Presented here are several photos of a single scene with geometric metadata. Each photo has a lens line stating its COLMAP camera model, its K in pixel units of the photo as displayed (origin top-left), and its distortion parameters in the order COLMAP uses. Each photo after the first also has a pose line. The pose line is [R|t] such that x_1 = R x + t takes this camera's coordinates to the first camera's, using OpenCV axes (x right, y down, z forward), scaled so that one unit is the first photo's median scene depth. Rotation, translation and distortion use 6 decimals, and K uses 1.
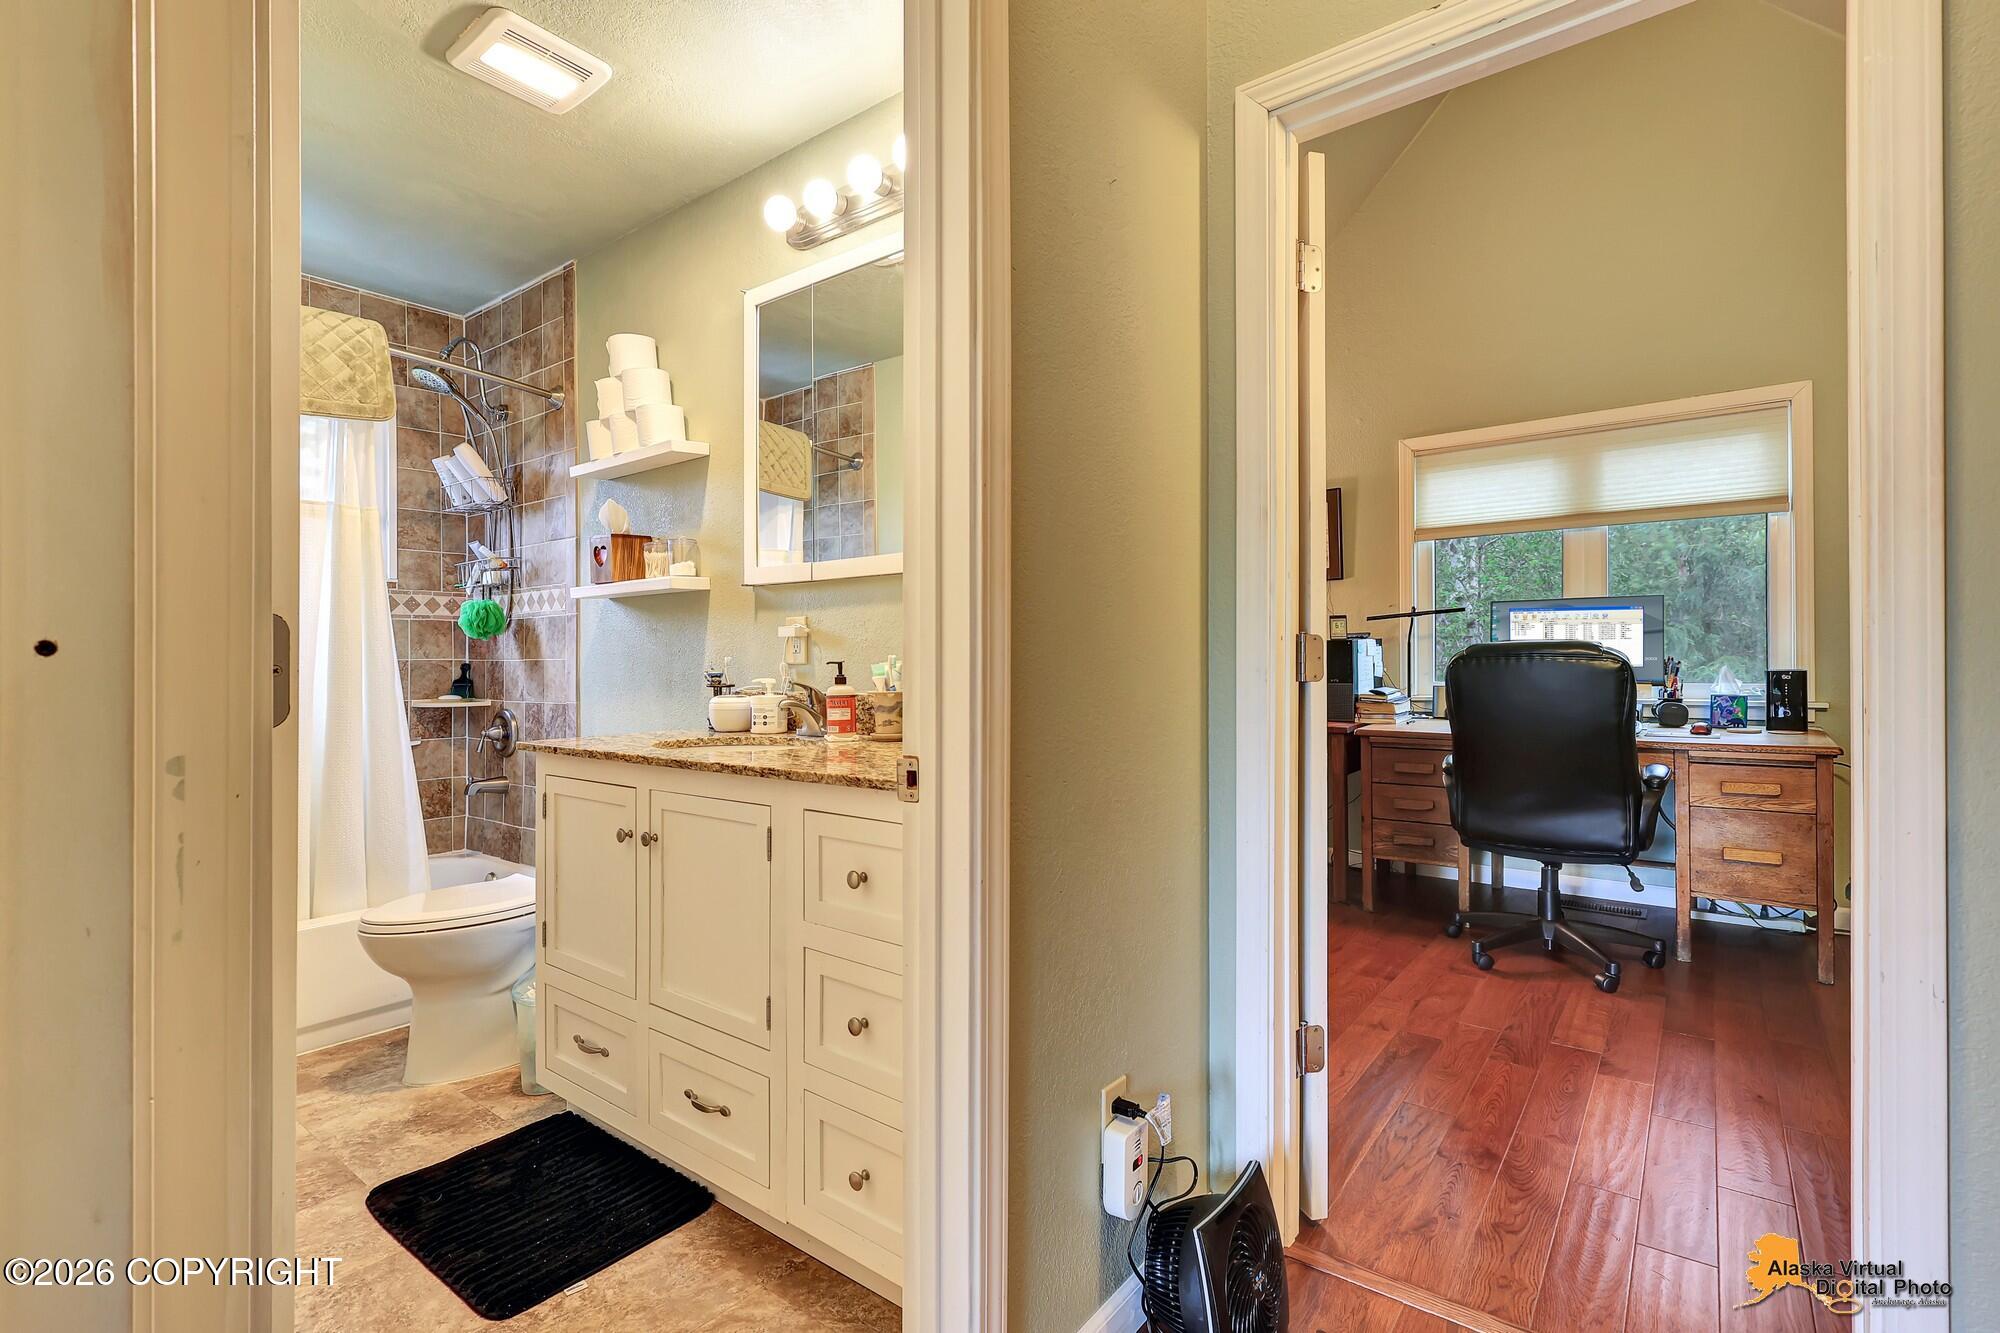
lens RADIAL K [[929.7, 0, 985.8], [0, 929.7, 658.7], [0, 0, 1]] dist [0.008292, 0.001704]
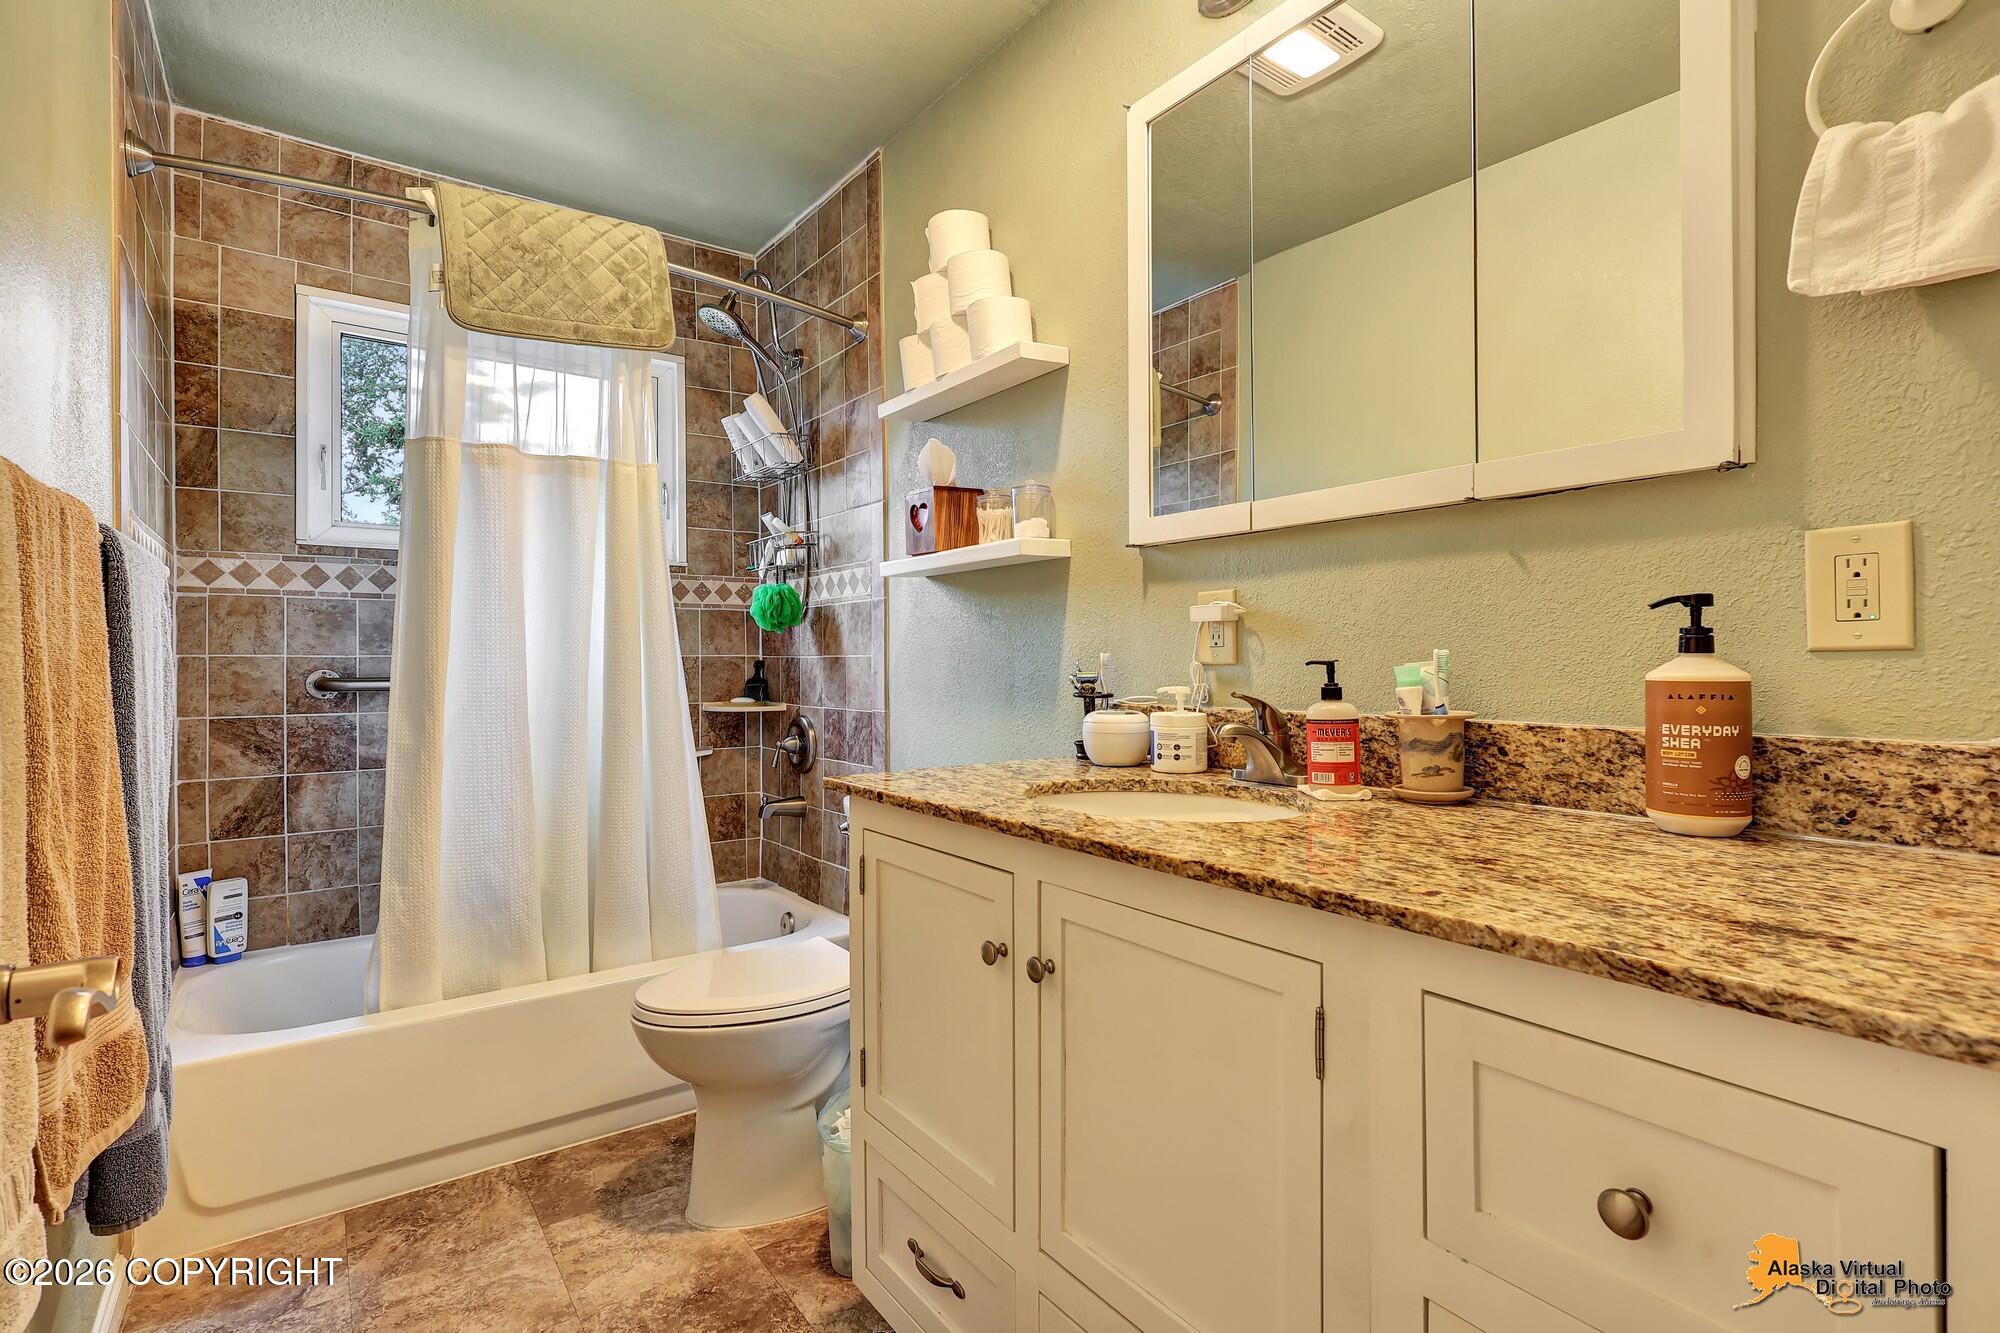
lens RADIAL K [[929.7, 0, 1009.3], [0, 929.7, 683.4], [0, 0, 1]] dist [0.008292, 0.001704]
pose [[0.968835, 0.008583, -0.247558, -0.168791], [-0.001232, 0.999554, 0.029833, -0.000096], [0.247704, -0.028598, 0.968414, 0.312585]]
